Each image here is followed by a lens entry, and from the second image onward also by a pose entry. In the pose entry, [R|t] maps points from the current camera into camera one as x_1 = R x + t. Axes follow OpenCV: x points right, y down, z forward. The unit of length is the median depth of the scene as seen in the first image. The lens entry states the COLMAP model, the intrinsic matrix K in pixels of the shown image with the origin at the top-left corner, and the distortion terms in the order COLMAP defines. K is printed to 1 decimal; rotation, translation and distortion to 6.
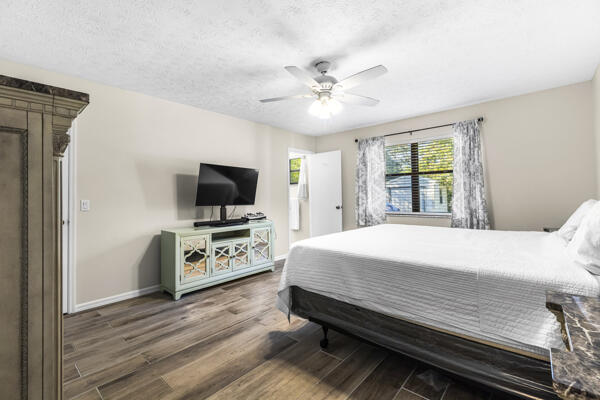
lens RADIAL K [[269.7, 0, 302.7], [0, 269.7, 195.6], [0, 0, 1]] dist [-0.000253, -0.000253]
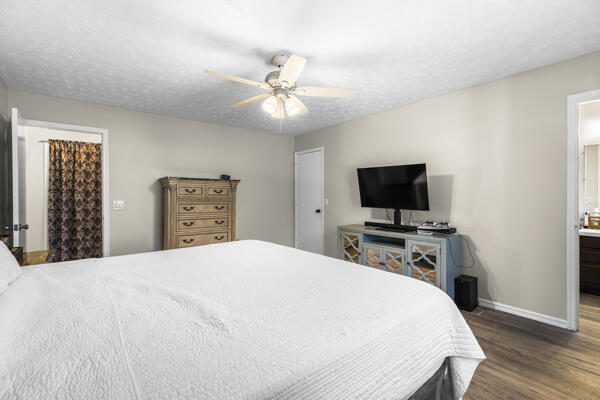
lens RADIAL K [[269.7, 0, 302.7], [0, 269.7, 199.2], [0, 0, 1]] dist [-0.000253, -0.000253]
pose [[-0.154763, -0.001887, -0.987950, 0.776738], [-0.019260, 0.999814, 0.001108, 0.010901], [0.987764, 0.019199, -0.154770, 0.976054]]
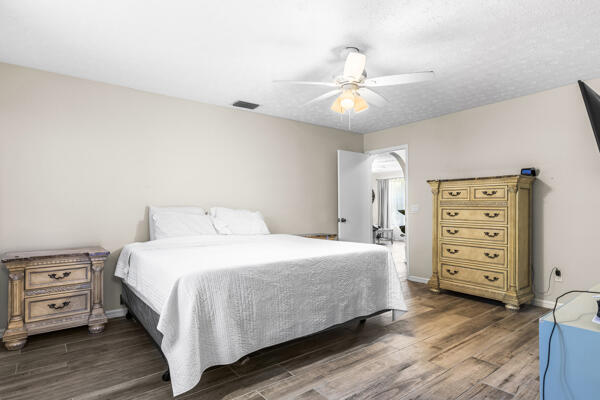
lens RADIAL K [[325.6, 0, 299.6], [0, 325.6, 202.6], [0, 0, 1]] dist [-0.001666, 0.000026]
pose [[-0.983001, -0.001910, 0.183591, 0.047004], [0.000319, 0.999927, 0.012111, 0.002754], [-0.183601, 0.011964, -0.982928, 1.623207]]
